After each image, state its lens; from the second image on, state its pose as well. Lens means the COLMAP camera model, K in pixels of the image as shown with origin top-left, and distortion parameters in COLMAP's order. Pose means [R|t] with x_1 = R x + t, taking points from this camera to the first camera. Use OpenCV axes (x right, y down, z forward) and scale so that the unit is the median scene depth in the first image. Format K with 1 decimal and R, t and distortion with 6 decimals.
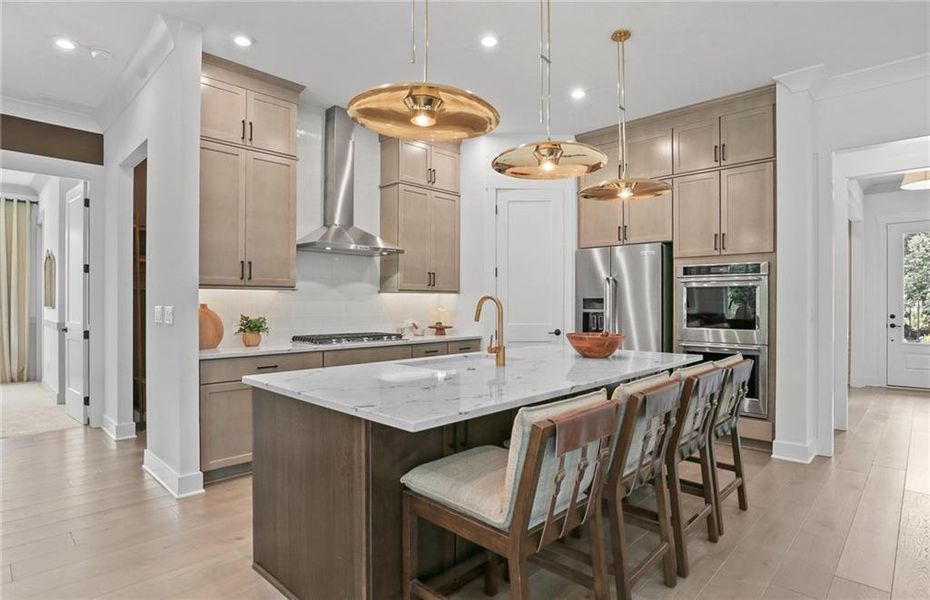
lens RADIAL K [[484.7, 0, 465.3], [0, 484.7, 299.8], [0, 0, 1]] dist [-0.004061, -0.000692]
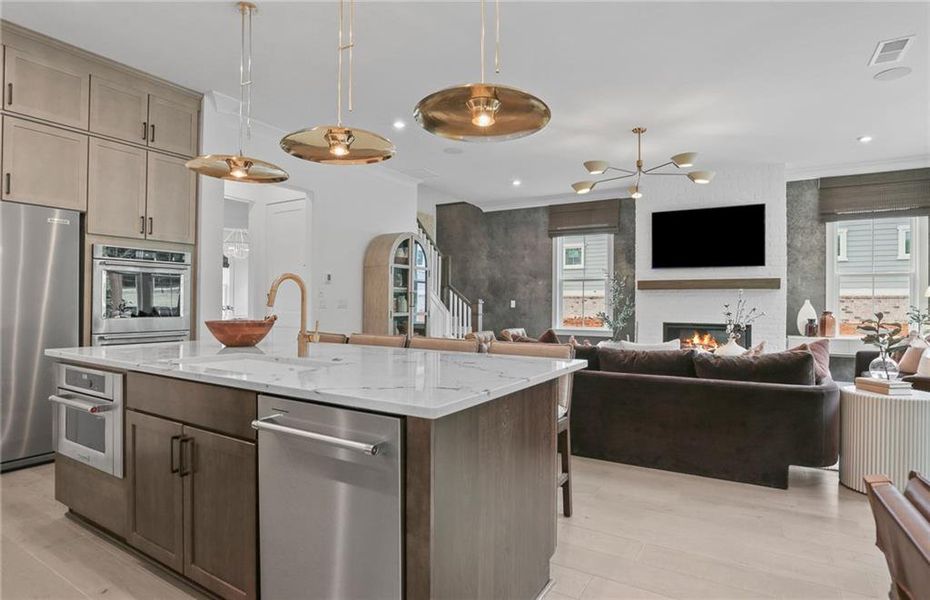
lens RADIAL K [[484.7, 0, 467.1], [0, 484.7, 302.2], [0, 0, 1]] dist [-0.004061, -0.000692]
pose [[-0.201230, -0.001969, 0.979542, -0.540055], [-0.015288, 0.999882, -0.001131, 0.022476], [-0.979425, -0.015203, -0.201236, 0.588089]]
